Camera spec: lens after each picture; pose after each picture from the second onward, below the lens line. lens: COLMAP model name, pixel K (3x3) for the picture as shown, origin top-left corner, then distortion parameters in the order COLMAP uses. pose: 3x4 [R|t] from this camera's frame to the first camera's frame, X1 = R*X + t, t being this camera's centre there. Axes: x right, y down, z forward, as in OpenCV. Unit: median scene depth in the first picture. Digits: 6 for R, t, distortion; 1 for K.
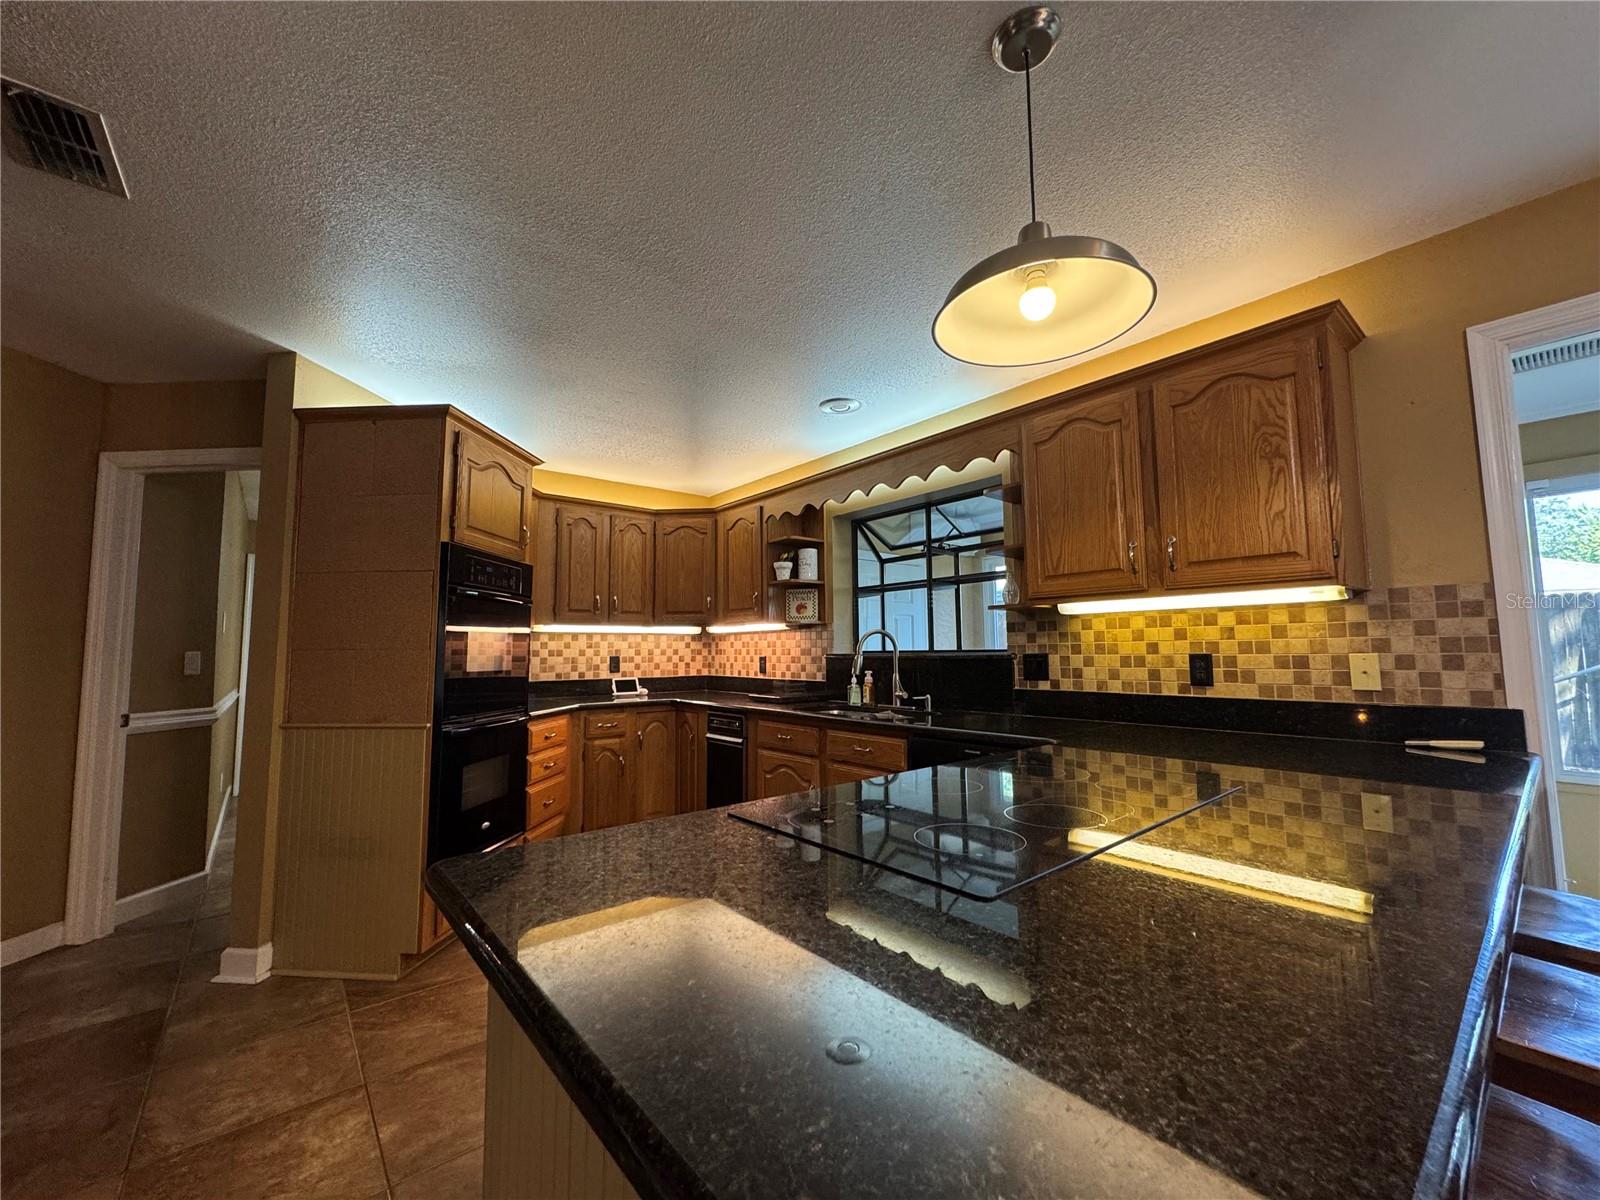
lens RADIAL K [[639.9, 0, 797.4], [0, 639.9, 598.6], [0, 0, 1]] dist [-0.000965, 0.000181]
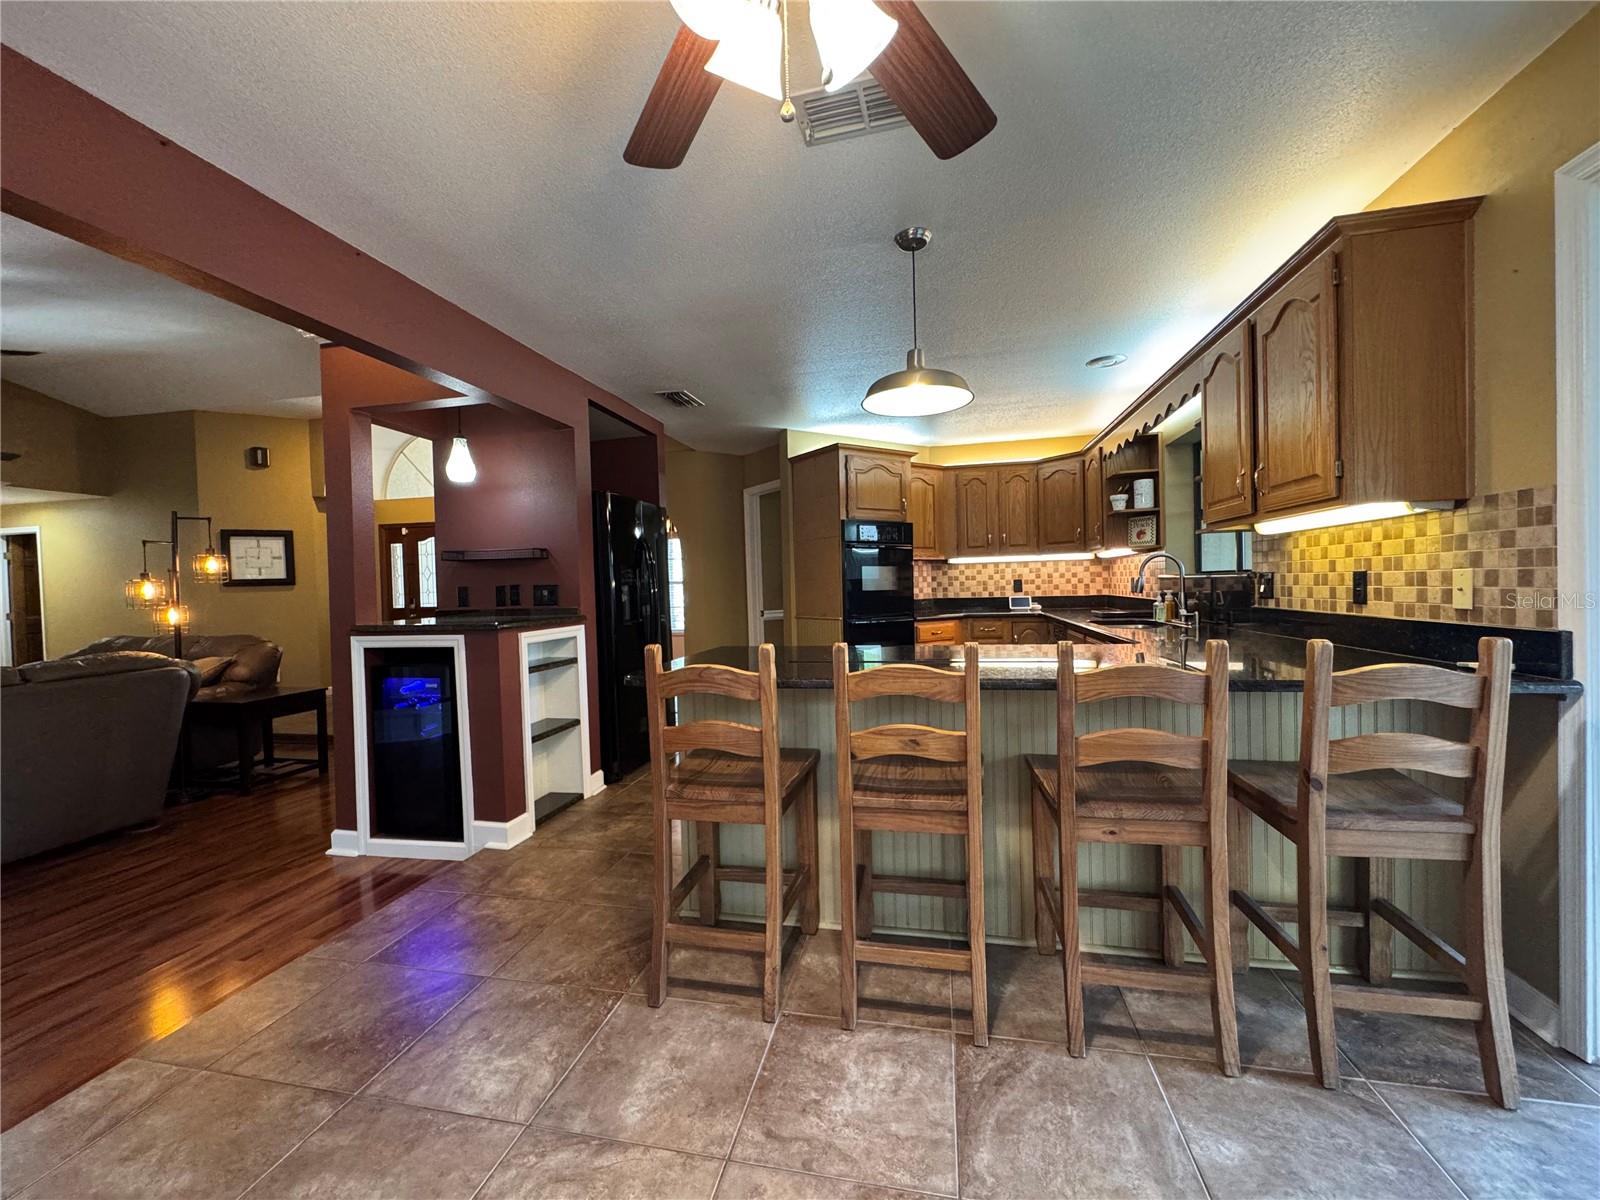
lens RADIAL K [[639.9, 0, 798.1], [0, 639.9, 598.6], [0, 0, 1]] dist [-0.000965, 0.000181]
pose [[0.615957, 0.008118, -0.787738, 0.739328], [0.088146, 0.992957, 0.079157, -0.019940], [0.782832, -0.118193, 0.610904, -0.217892]]
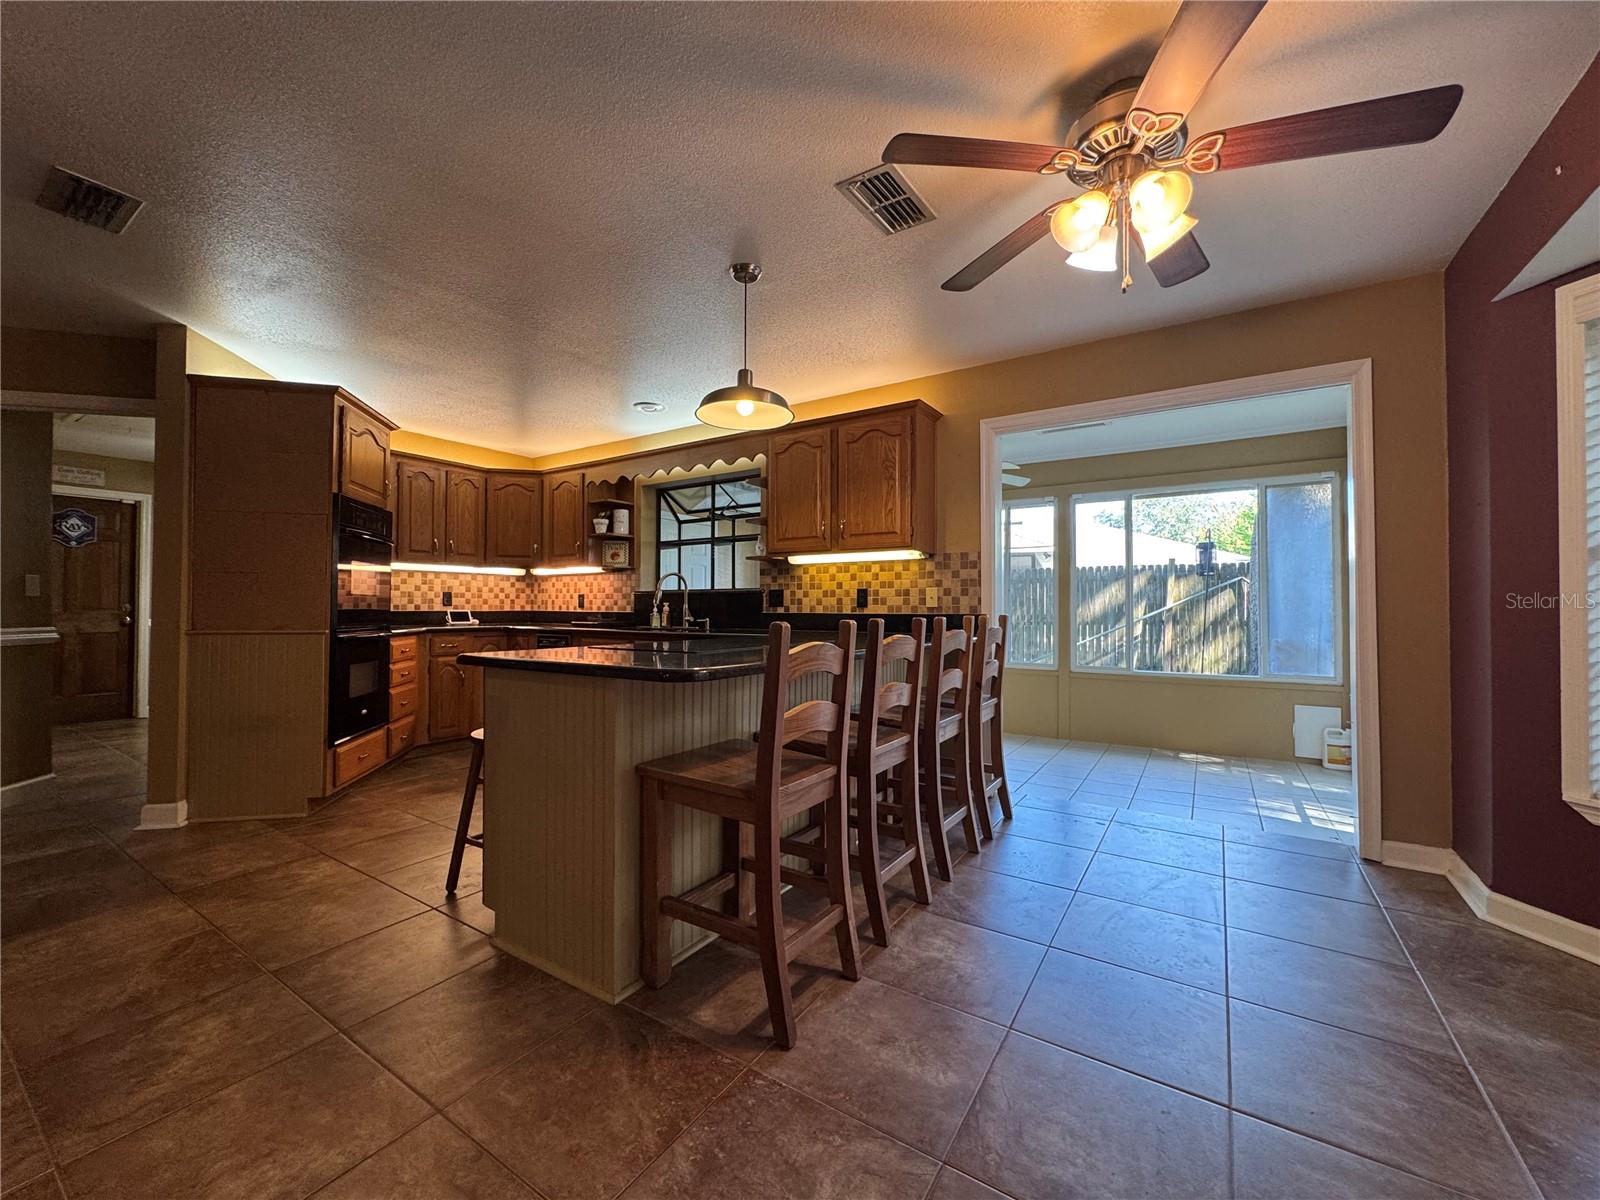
lens RADIAL K [[639.9, 0, 796.6], [0, 639.9, 598.7], [0, 0, 1]] dist [-0.000965, 0.000181]
pose [[0.955837, 0.015218, 0.293503, -0.030398], [-0.035305, 0.997372, 0.063266, 0.009844], [-0.291768, -0.070834, 0.953863, -0.487982]]
